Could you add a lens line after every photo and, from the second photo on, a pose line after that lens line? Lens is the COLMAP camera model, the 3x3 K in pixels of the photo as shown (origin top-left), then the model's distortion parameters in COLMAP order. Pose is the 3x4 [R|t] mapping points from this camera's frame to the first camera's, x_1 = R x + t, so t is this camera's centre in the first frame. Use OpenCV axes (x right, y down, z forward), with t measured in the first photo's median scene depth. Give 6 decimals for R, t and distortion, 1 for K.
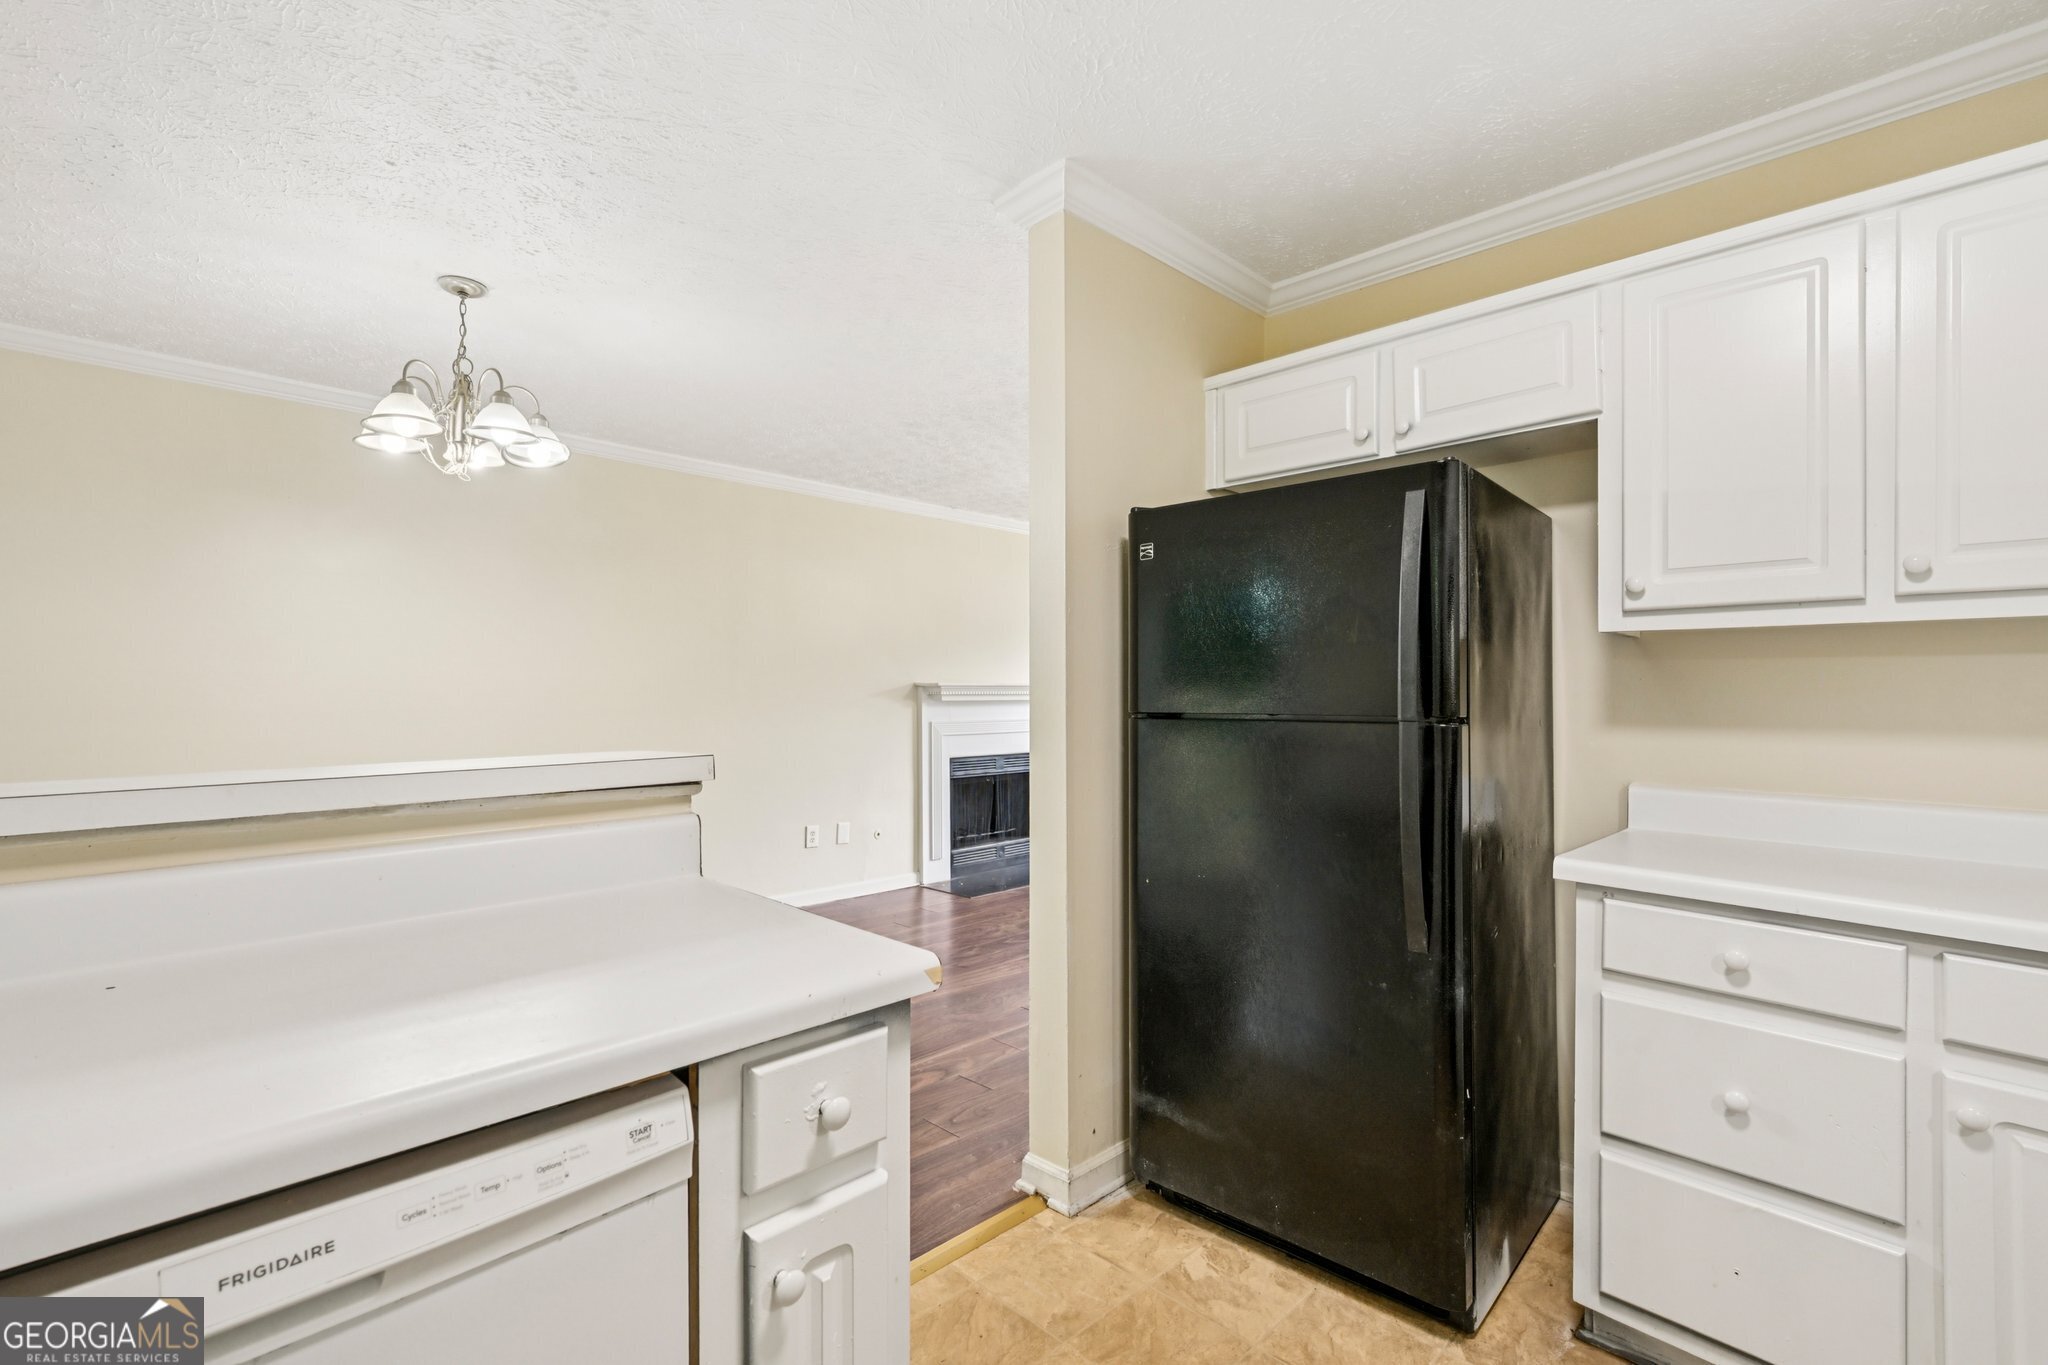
lens RADIAL K [[910.1, 0, 1024.9], [0, 910.1, 695.4], [0, 0, 1]] dist [0.014328, -0.001328]
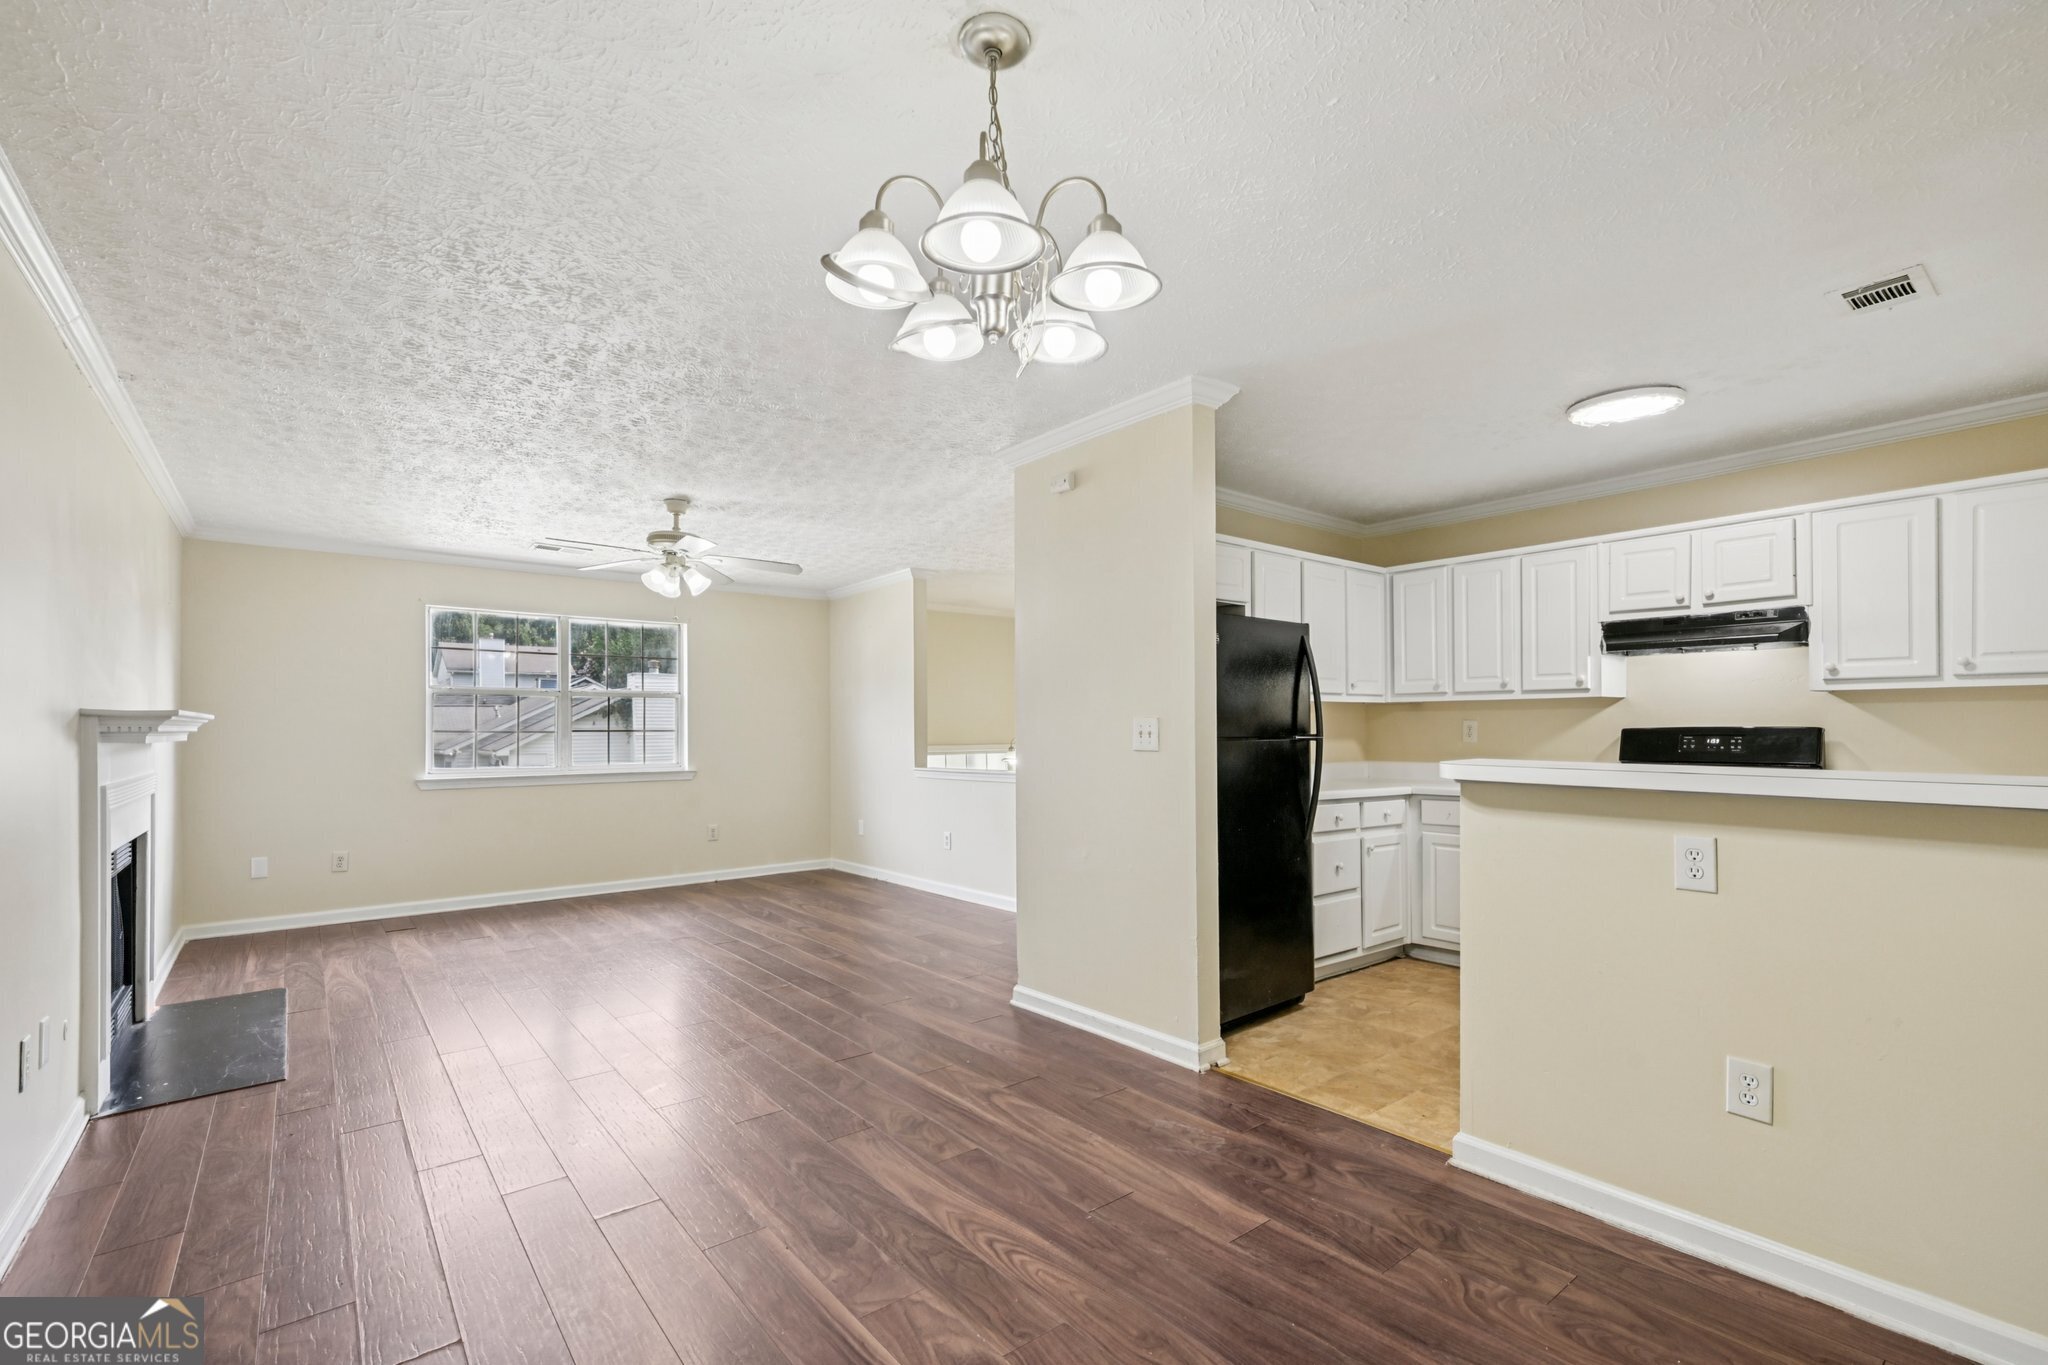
lens RADIAL K [[910.1, 0, 998.0], [0, 910.1, 715.7], [0, 0, 1]] dist [0.014328, -0.001328]
pose [[0.115367, 0.015833, 0.993197, -0.563675], [0.007565, 0.999830, -0.016817, 0.002789], [-0.993294, 0.009453, 0.115227, 0.443594]]
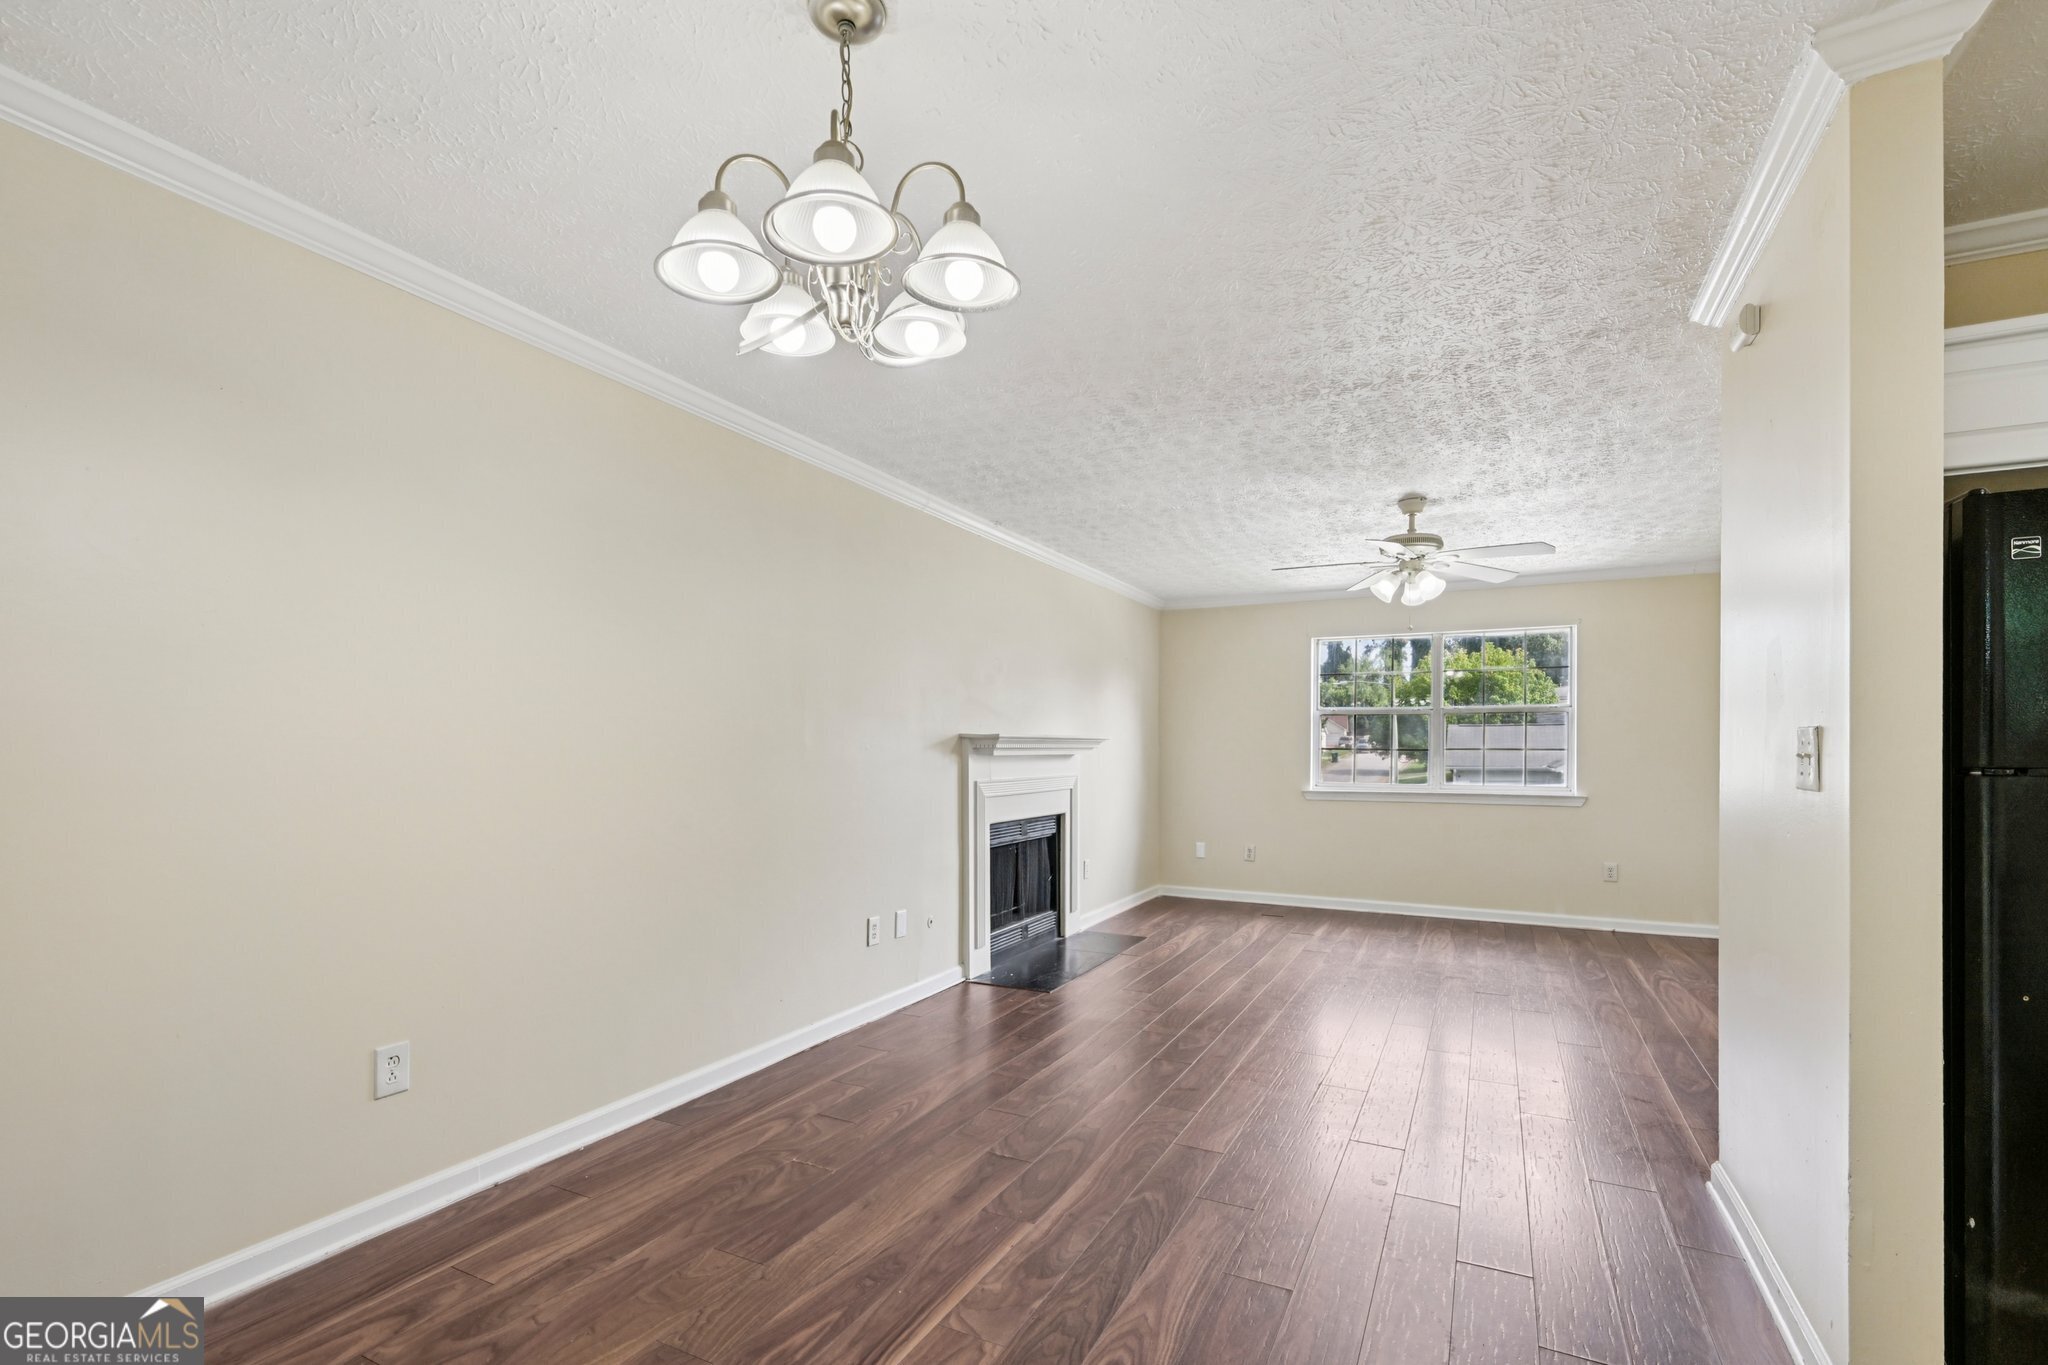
lens RADIAL K [[910.1, 0, 1044.8], [0, 910.1, 740.0], [0, 0, 1]] dist [0.014328, -0.001328]
pose [[0.947055, 0.005522, 0.321024, -0.311409], [-0.001136, 0.999903, -0.013848, 0.003651], [-0.321070, 0.012750, 0.946970, 0.199801]]
